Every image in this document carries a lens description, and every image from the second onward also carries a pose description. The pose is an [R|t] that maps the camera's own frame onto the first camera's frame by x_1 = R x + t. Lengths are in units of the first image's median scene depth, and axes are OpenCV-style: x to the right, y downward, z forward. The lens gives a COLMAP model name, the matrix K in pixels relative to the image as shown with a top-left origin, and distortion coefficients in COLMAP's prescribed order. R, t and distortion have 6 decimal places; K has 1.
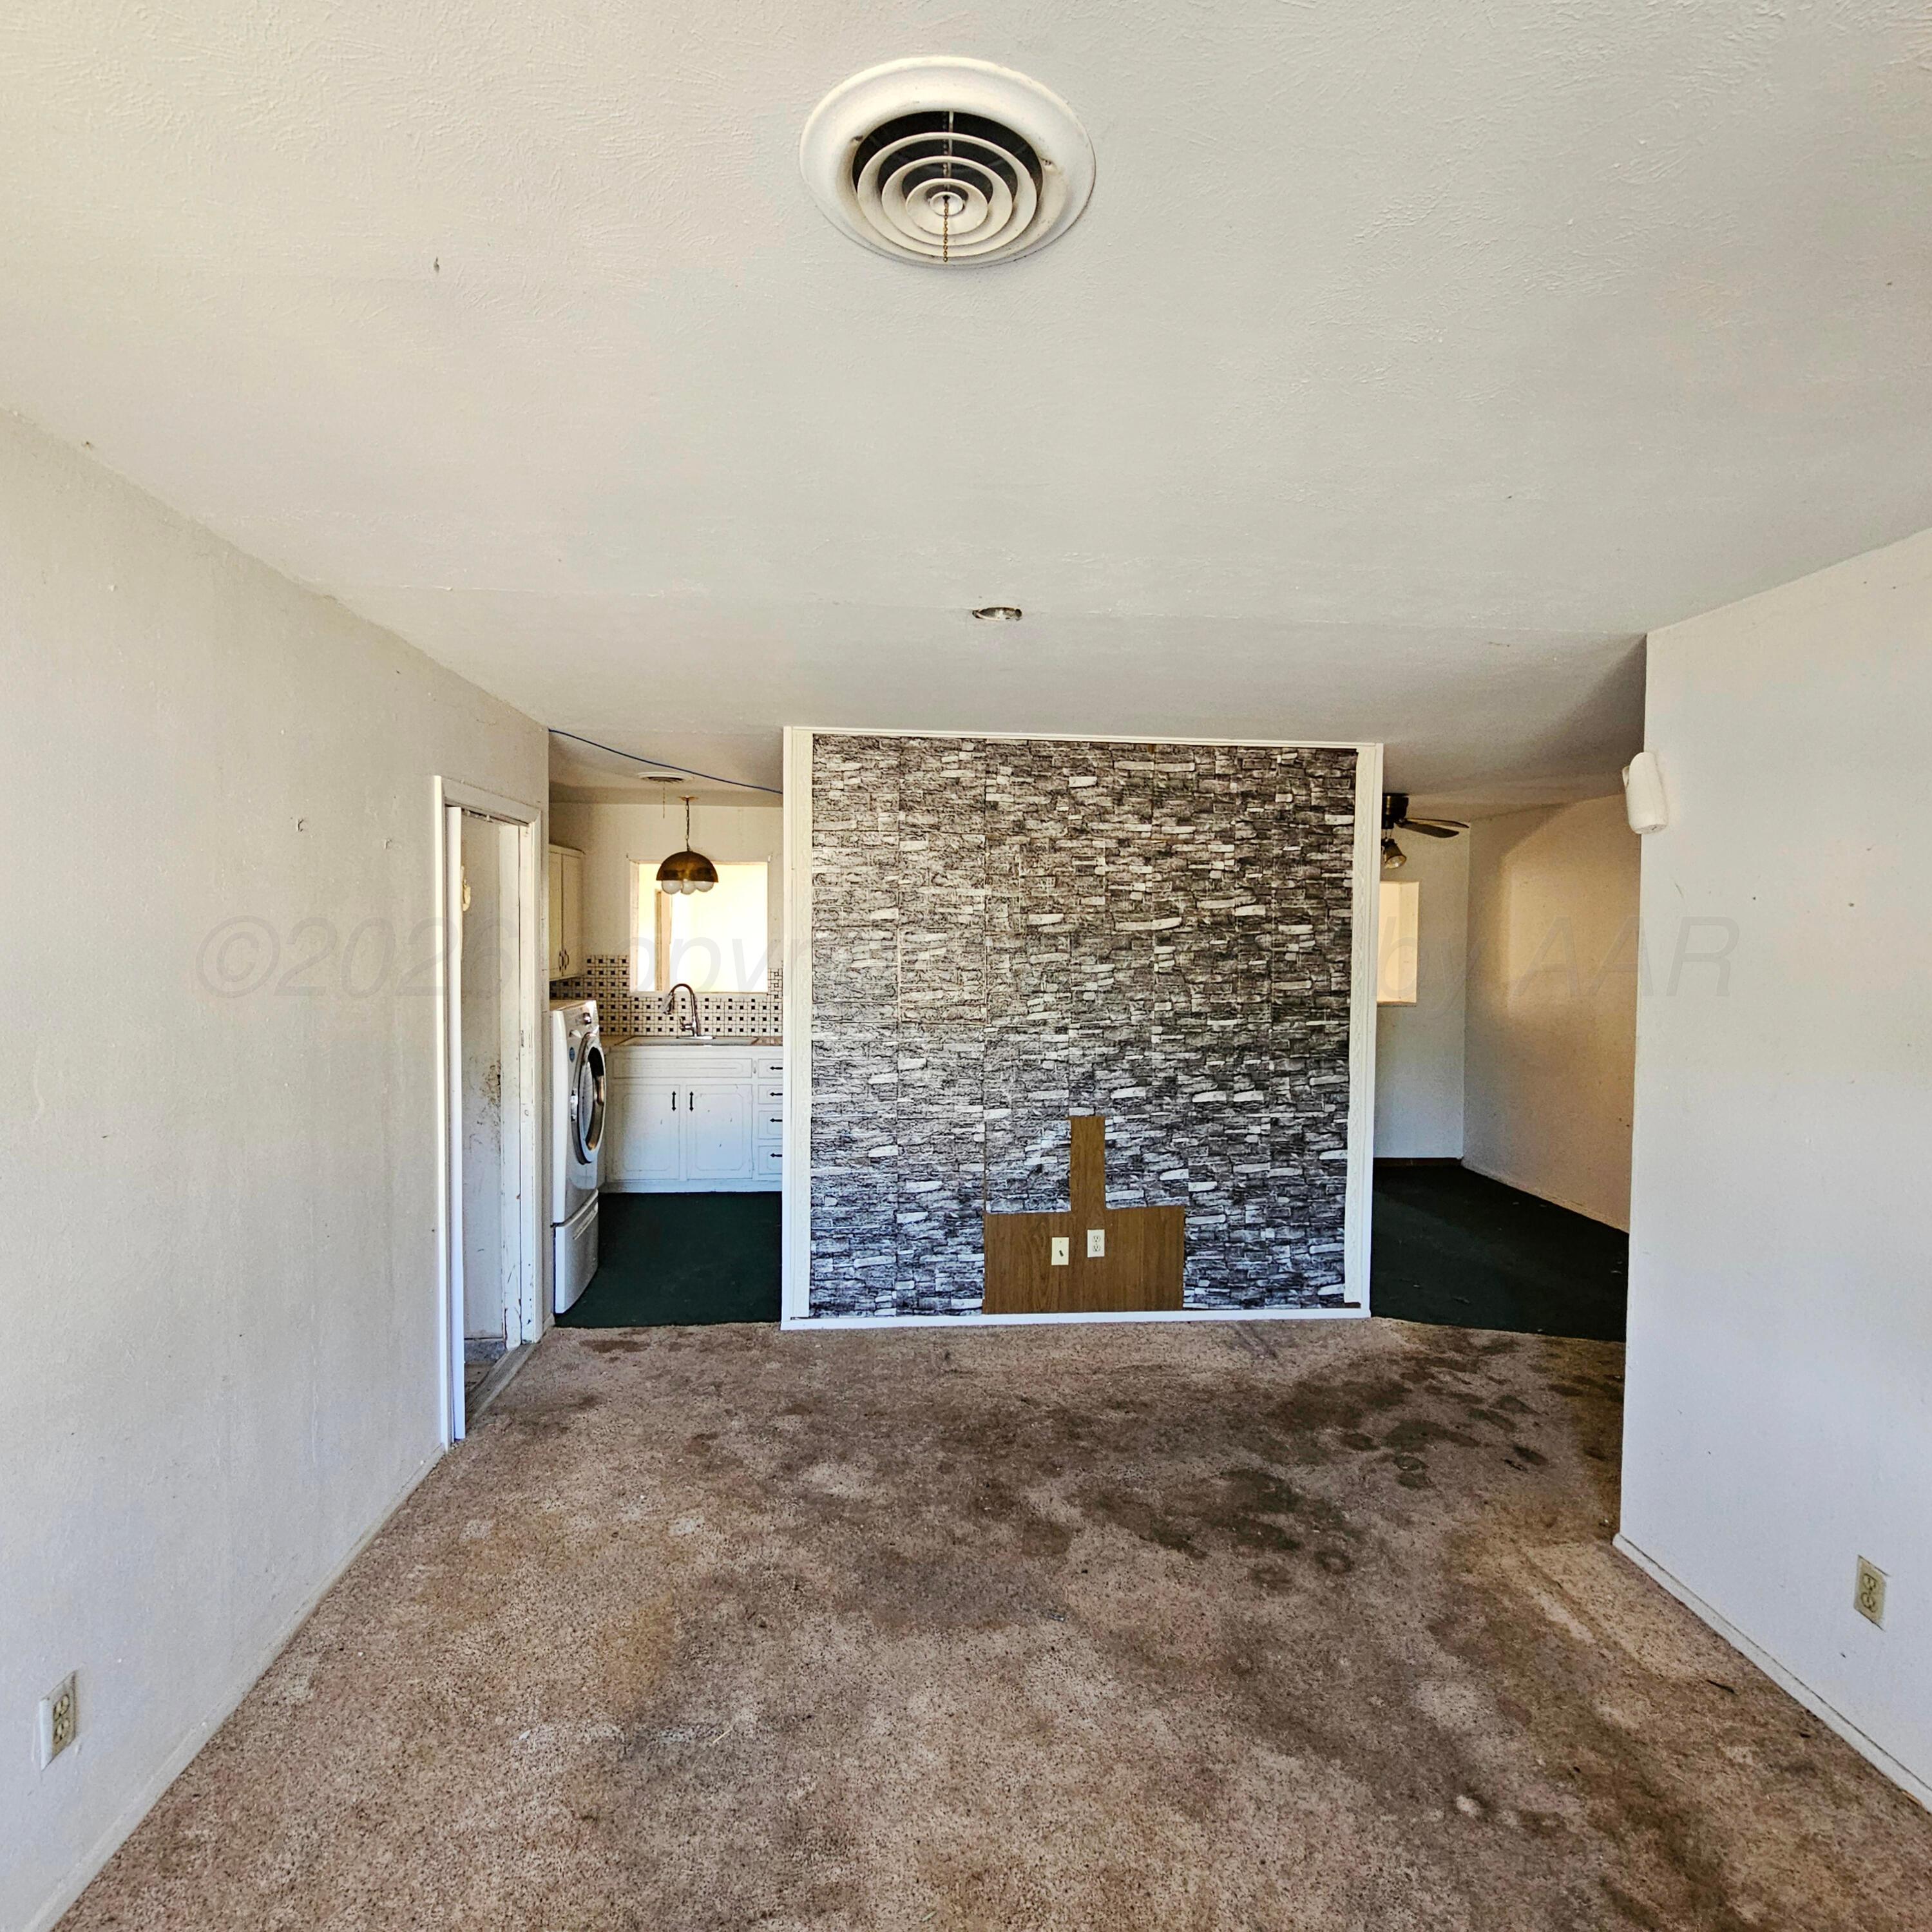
lens RADIAL K [[1068.1, 0, 957.3], [0, 1068.1, 954.8], [0, 0, 1]] dist [-0.003487, 0.000952]
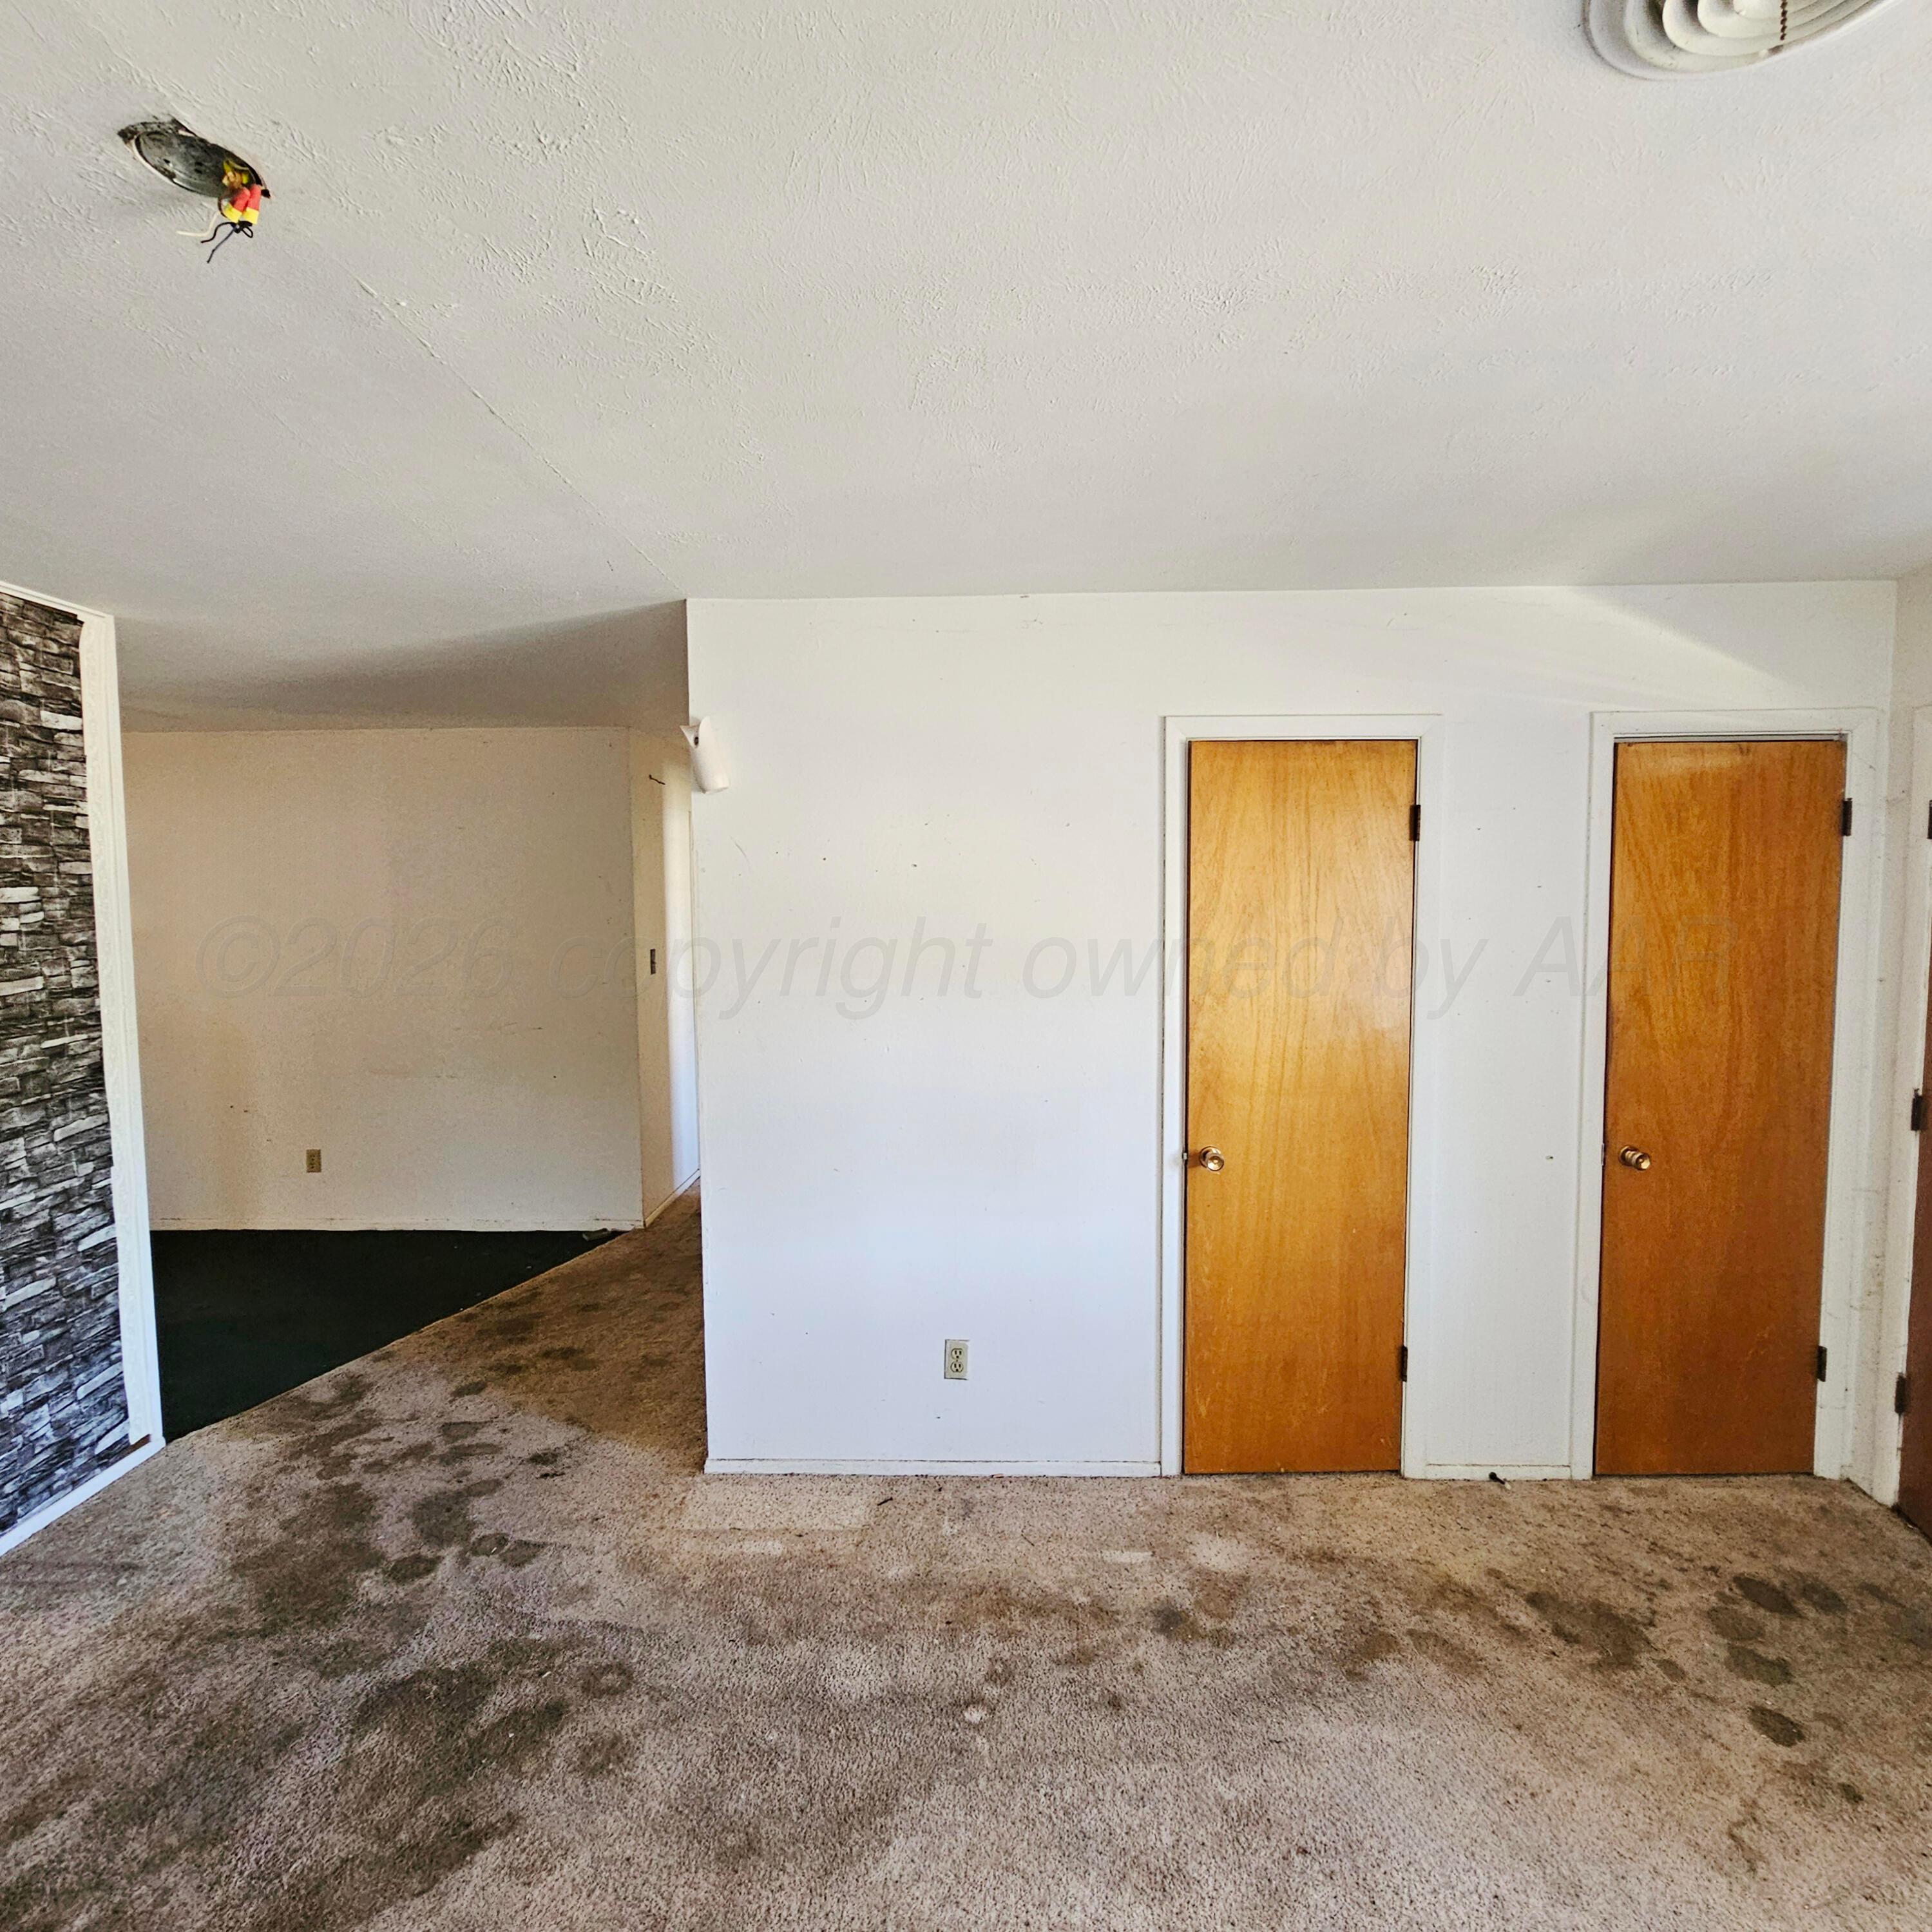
lens RADIAL K [[1068.1, 0, 976.8], [0, 1068.1, 959.2], [0, 0, 1]] dist [-0.003487, 0.000952]
pose [[0.098951, -0.078154, 0.992018, -0.232232], [0.035823, 0.996545, 0.074938, -0.012927], [-0.994447, 0.028122, 0.101409, 0.393517]]
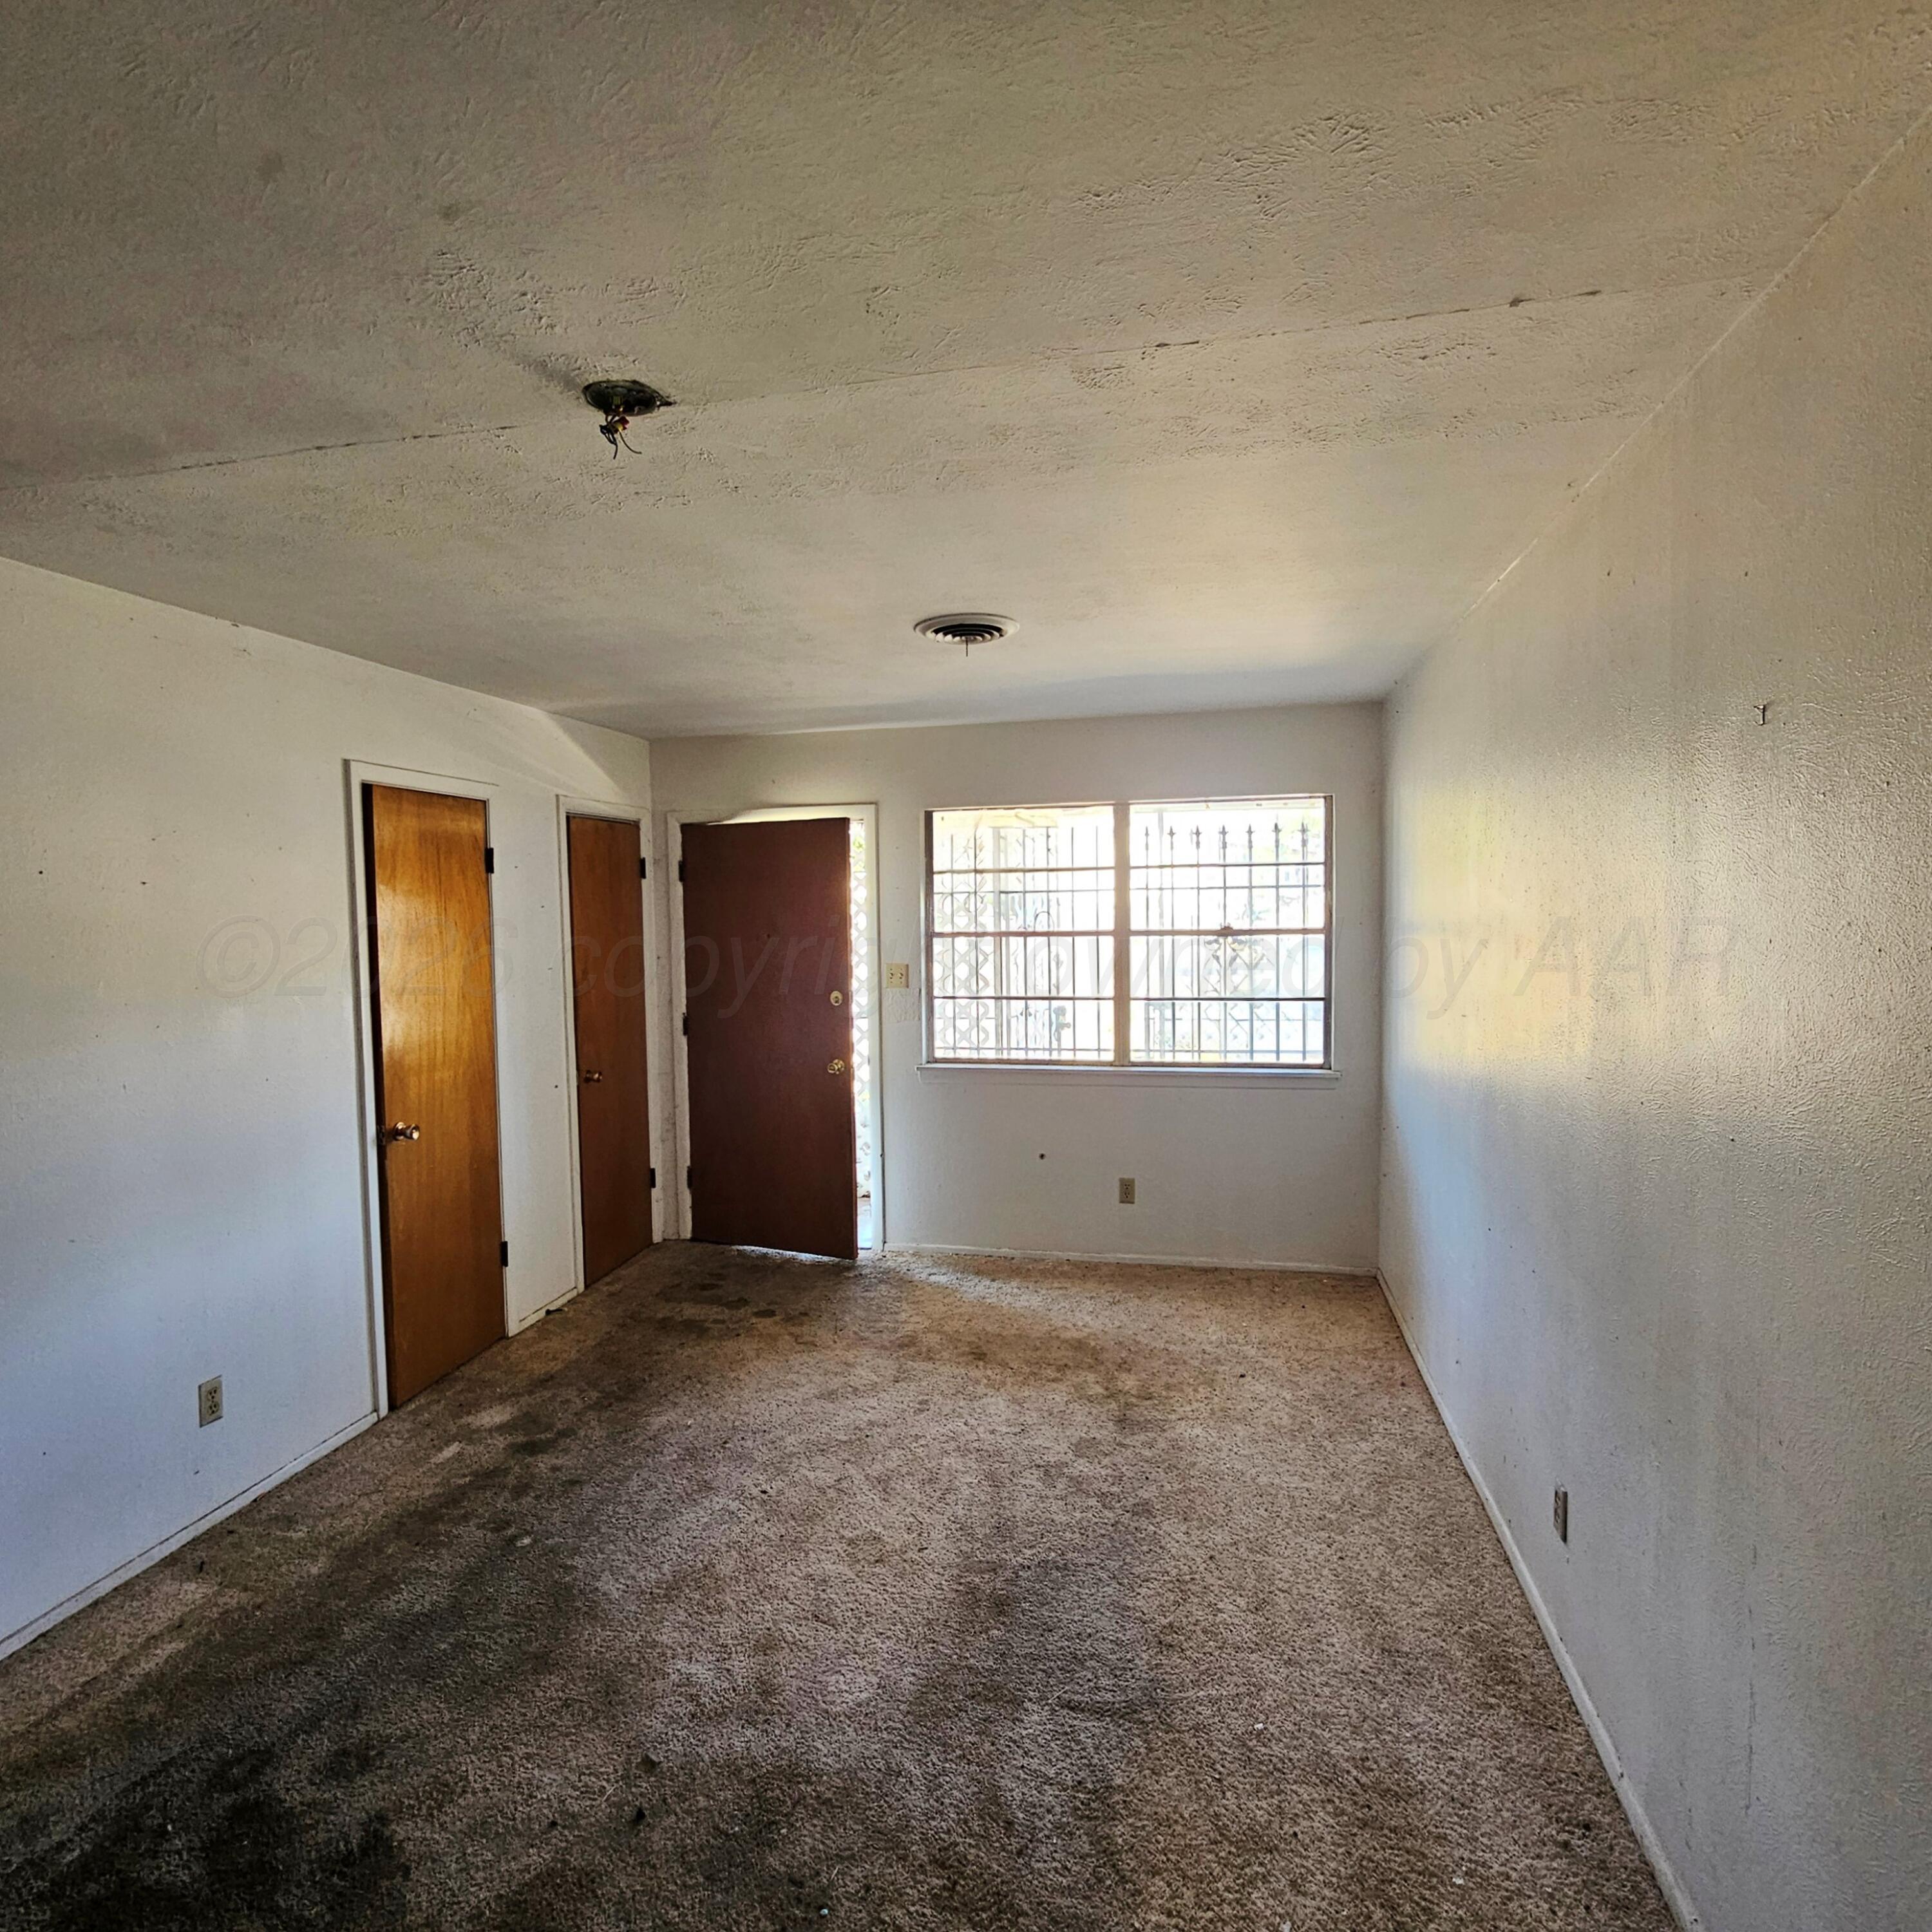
lens RADIAL K [[1068.1, 0, 982.4], [0, 1068.1, 984.6], [0, 0, 1]] dist [-0.003487, 0.000952]
pose [[-0.962008, -0.016414, 0.272528, -0.204421], [0.013145, 0.994249, 0.106286, -0.023688], [-0.272705, 0.105830, -0.956259, 0.940463]]
